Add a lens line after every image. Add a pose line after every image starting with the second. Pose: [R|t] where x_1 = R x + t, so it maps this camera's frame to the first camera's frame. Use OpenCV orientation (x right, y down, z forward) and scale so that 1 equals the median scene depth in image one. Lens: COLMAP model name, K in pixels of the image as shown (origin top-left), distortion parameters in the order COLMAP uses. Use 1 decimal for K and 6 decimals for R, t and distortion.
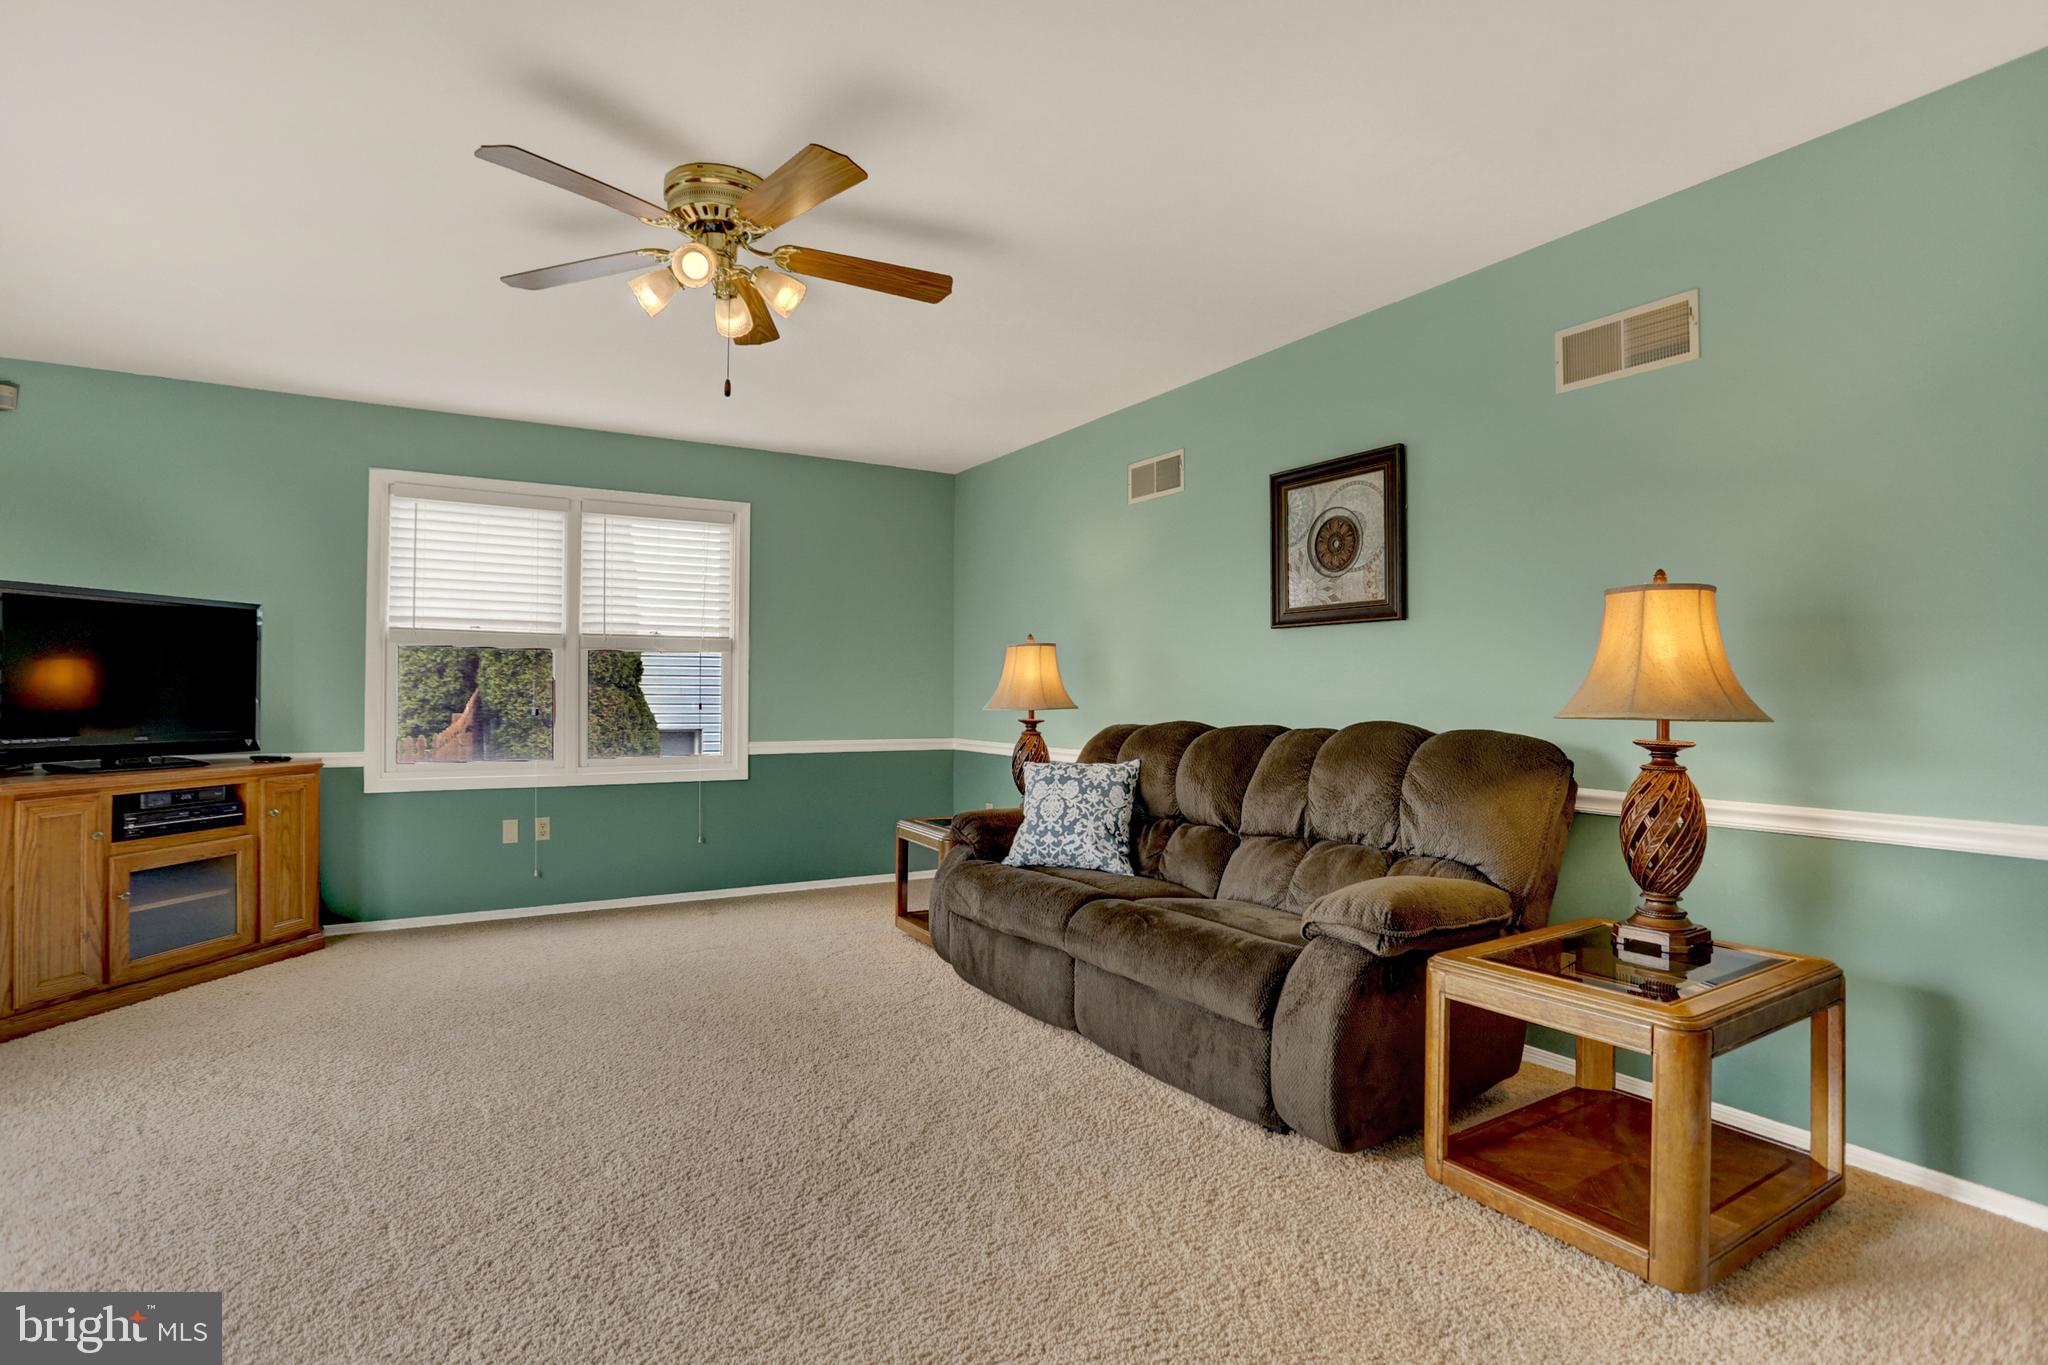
lens RADIAL K [[999.9, 0, 1010.3], [0, 999.9, 680.5], [0, 0, 1]] dist [-0.061088, 0.025560]
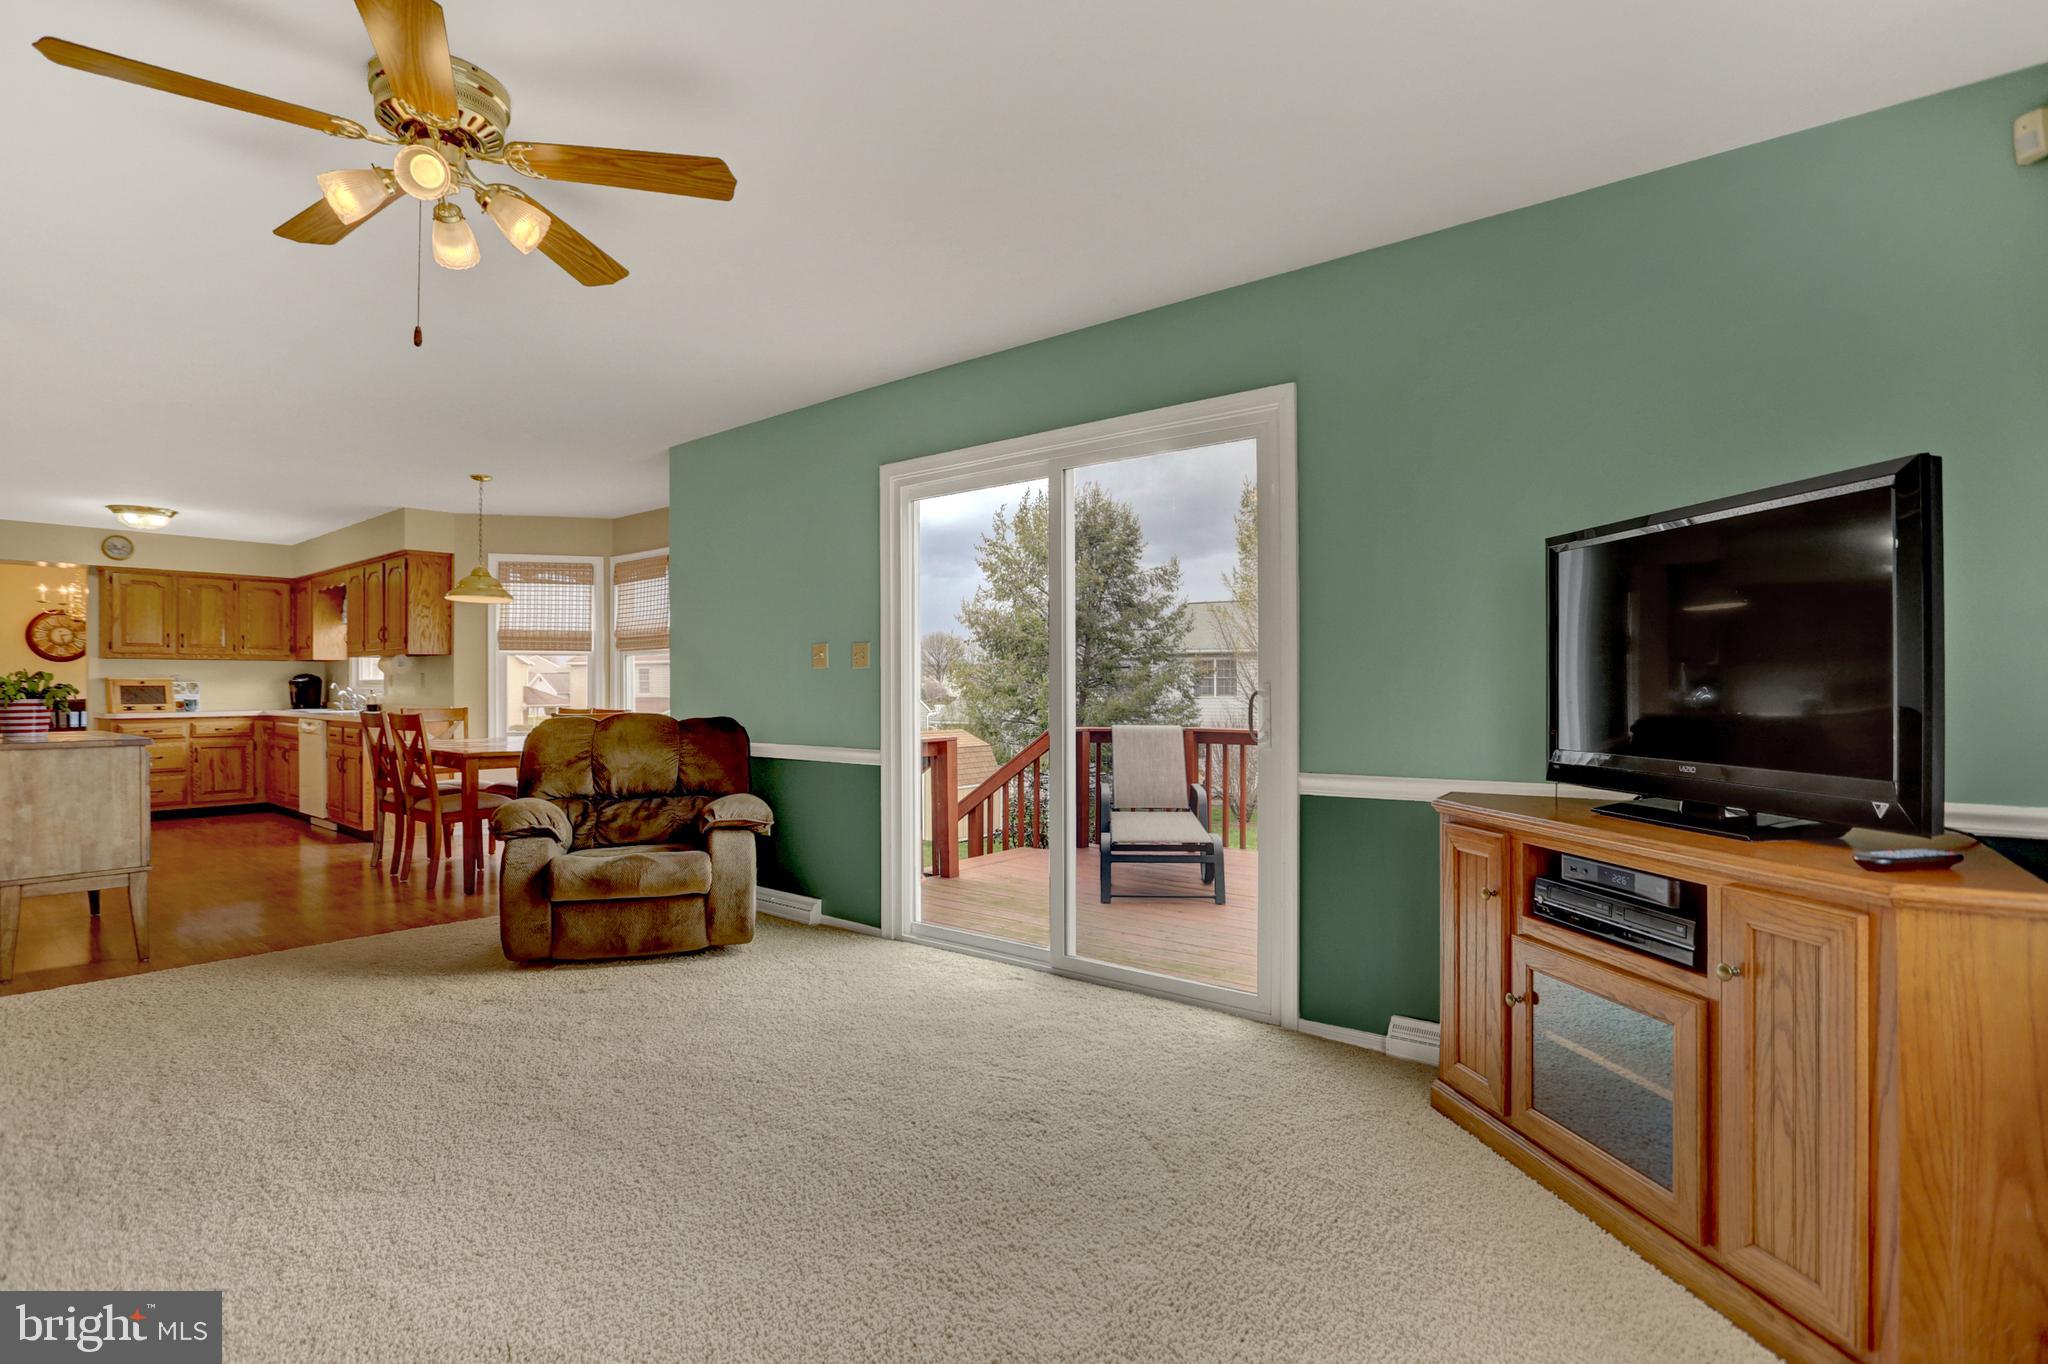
lens RADIAL K [[999.9, 0, 1010.3], [0, 999.9, 680.0], [0, 0, 1]] dist [-0.061088, 0.025560]
pose [[-0.942589, -0.002364, -0.333947, -0.310939], [0.004788, 0.999776, -0.020594, 0.016534], [0.333921, -0.021010, -0.942367, 1.250903]]
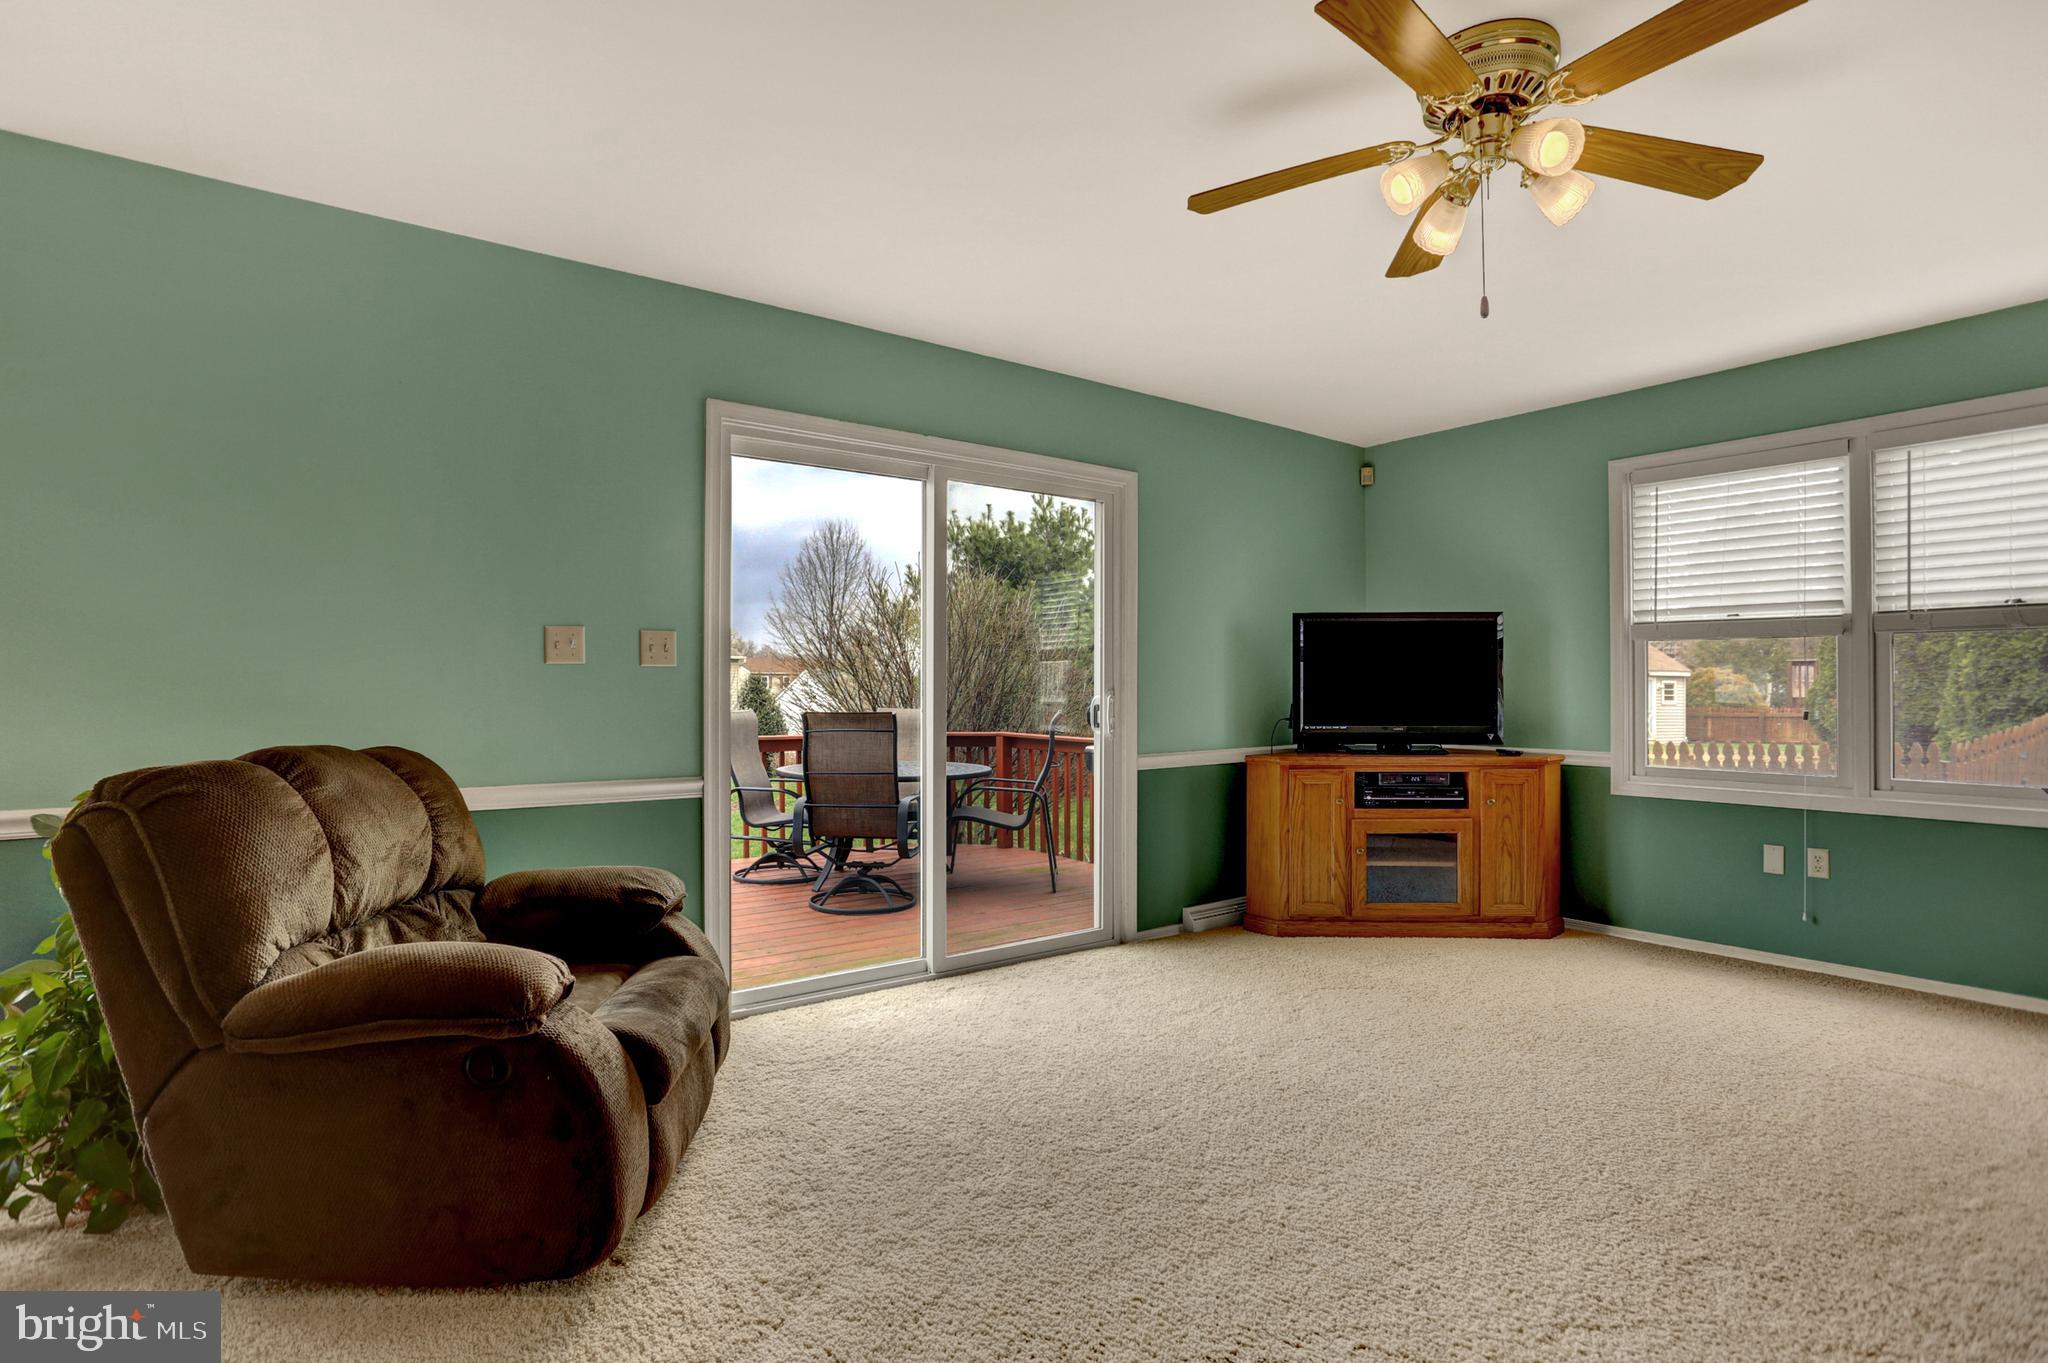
lens RADIAL K [[999.9, 0, 1010.3], [0, 999.9, 679.5], [0, 0, 1]] dist [-0.061088, 0.025560]
pose [[0.095156, -0.012624, -0.995382, 0.288736], [0.013865, 0.999839, -0.011355, 0.003495], [0.995366, -0.012721, 0.095315, 0.344223]]
